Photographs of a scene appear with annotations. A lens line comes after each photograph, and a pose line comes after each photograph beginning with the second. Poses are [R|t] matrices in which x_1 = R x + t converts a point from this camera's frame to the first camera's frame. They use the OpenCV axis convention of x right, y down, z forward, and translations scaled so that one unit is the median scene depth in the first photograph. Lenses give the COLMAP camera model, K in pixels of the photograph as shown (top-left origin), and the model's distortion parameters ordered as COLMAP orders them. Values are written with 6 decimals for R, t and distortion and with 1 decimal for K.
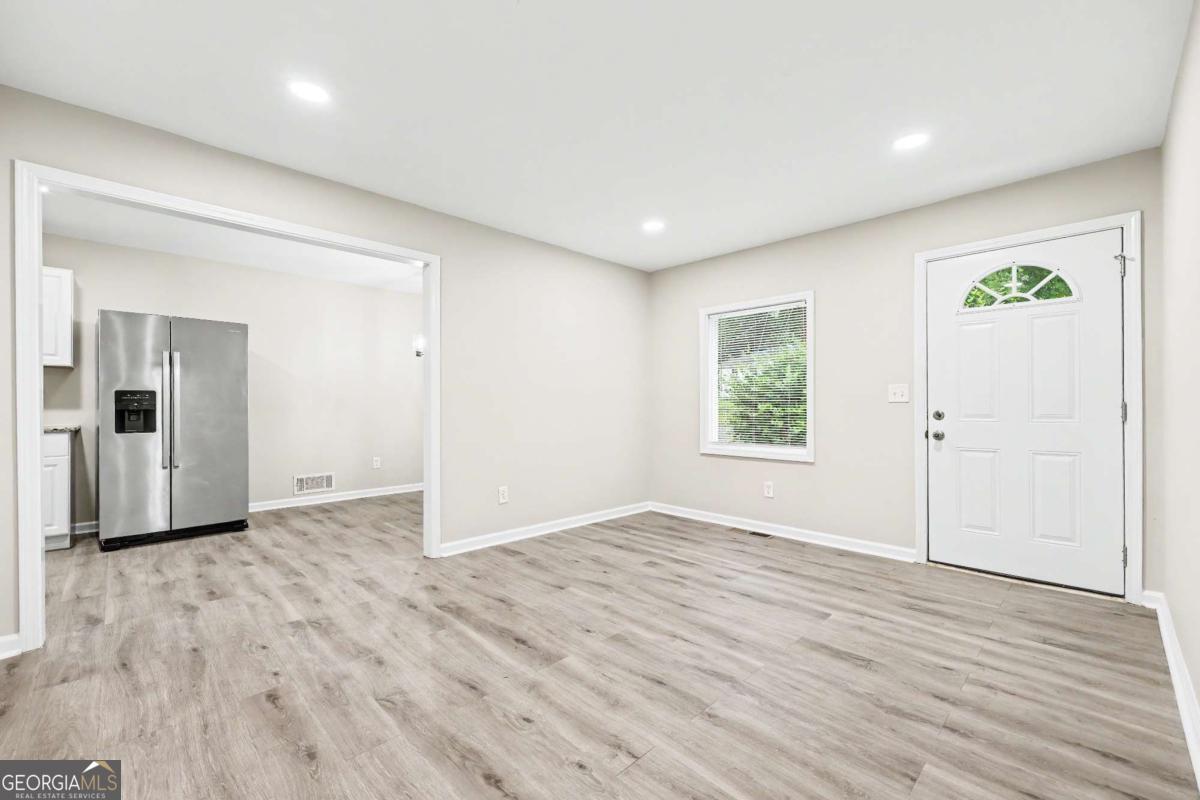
lens RADIAL K [[494.9, 0, 597.6], [0, 494.9, 404.3], [0, 0, 1]] dist [0.001928, -0.000457]
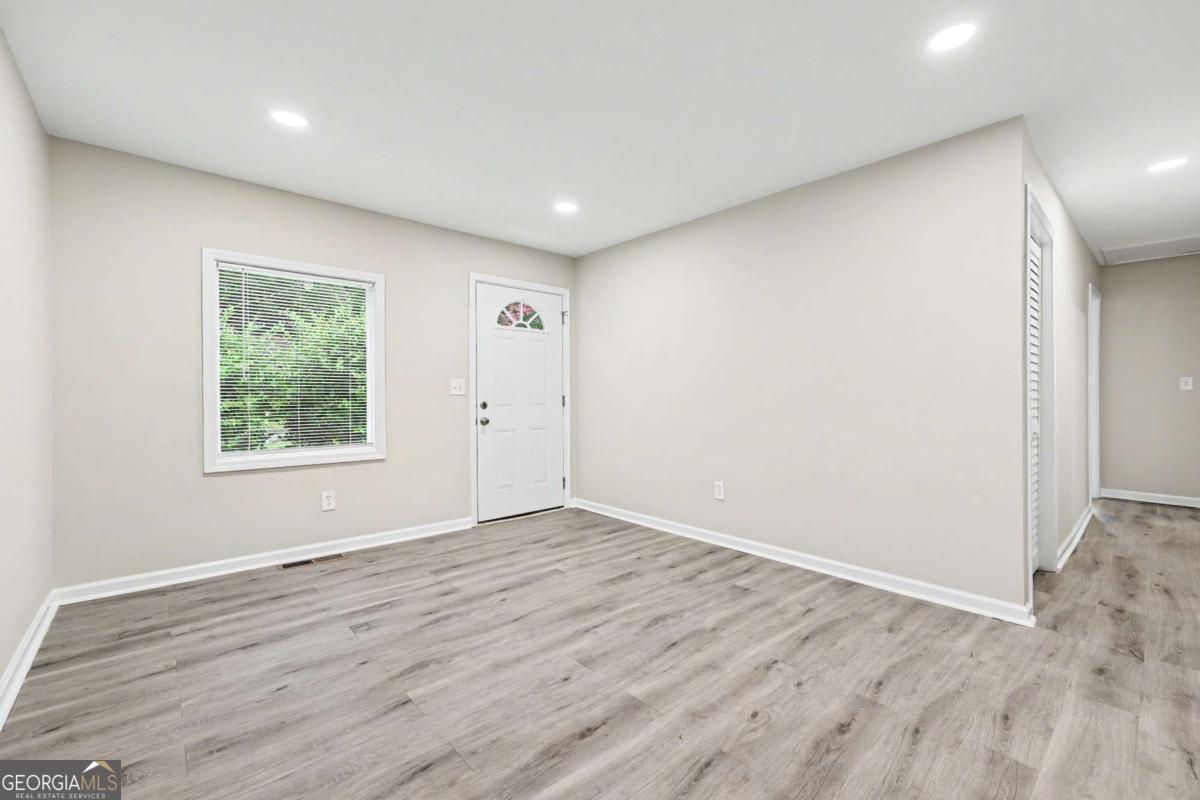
lens RADIAL K [[494.9, 0, 618.8], [0, 494.9, 396.5], [0, 0, 1]] dist [0.001928, -0.000457]
pose [[0.034382, 0.000443, 0.999409, -0.674504], [-0.002026, 0.999998, -0.000373, -0.000911], [-0.999407, -0.002012, 0.034383, 0.729522]]
